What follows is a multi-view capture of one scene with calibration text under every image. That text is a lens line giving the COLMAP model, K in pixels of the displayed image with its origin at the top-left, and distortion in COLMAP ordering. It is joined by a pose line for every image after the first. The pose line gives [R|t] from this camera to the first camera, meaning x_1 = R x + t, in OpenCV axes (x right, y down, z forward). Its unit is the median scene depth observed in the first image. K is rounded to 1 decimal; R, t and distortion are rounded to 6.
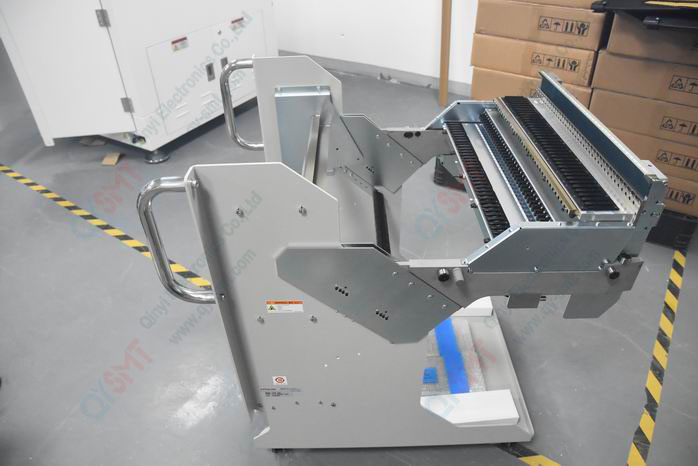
lens RADIAL K [[481.5, 0, 354.2], [0, 481.5, 230.4], [0, 0, 1]] dist [-0.134370, 0.069798]
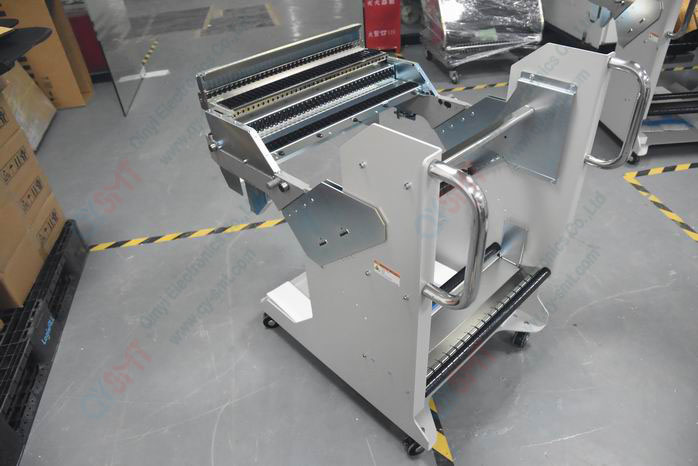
lens RADIAL K [[470.2, 0, 349.0], [0, 470.2, 233.0], [0, 0, 1]] dist [-0.129115, 0.053337]
pose [[-0.674523, -0.407075, 0.615880, -0.444350], [0.490068, 0.377023, 0.785931, -0.710967], [-0.552134, 0.831952, -0.054816, 1.016980]]
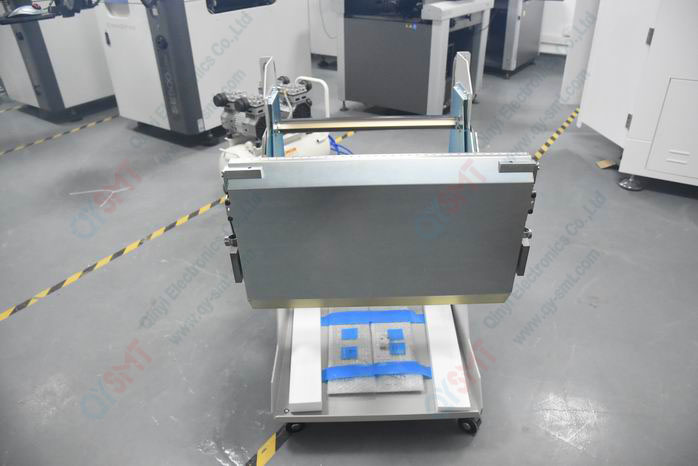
lens RADIAL K [[481.5, 0, 354.2], [0, 481.5, 230.4], [0, 0, 1]] dist [-0.134370, 0.069798]
pose [[0.006583, 0.539998, -0.841640, 0.933675], [-0.571493, 0.692695, 0.439965, -0.382481], [0.820581, 0.478095, 0.313165, 0.534616]]
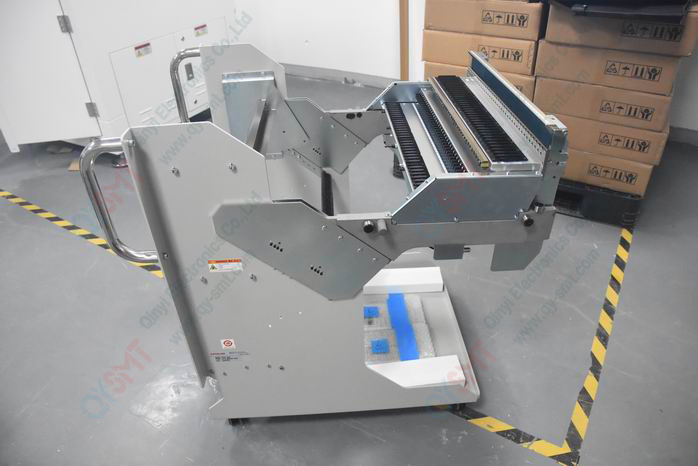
lens RADIAL K [[481.5, 0, 354.2], [0, 481.5, 230.4], [0, 0, 1]] dist [-0.134370, 0.069798]
pose [[0.998591, -0.034685, 0.040160, 0.066877], [0.035787, 0.998993, -0.027046, 0.078736], [-0.039182, 0.028445, 0.998827, -0.049047]]
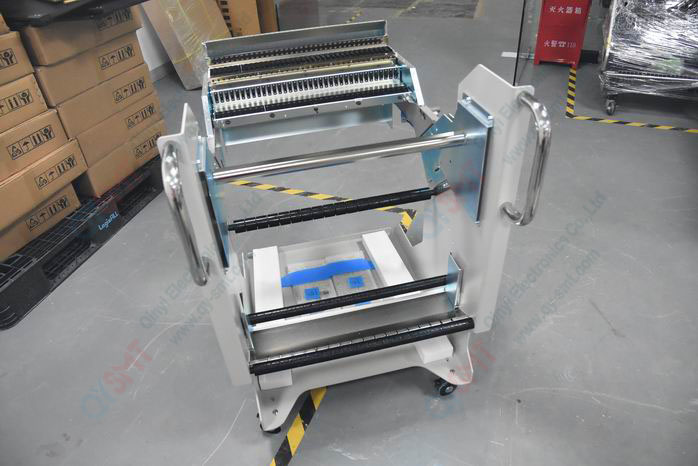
lens RADIAL K [[481.5, 0, 354.2], [0, 481.5, 230.4], [0, 0, 1]] dist [-0.134370, 0.069798]
pose [[-0.221053, -0.563067, 0.796298, -0.727035], [0.615209, 0.553040, 0.561841, -0.441428], [-0.756739, 0.614086, 0.224153, 0.659920]]
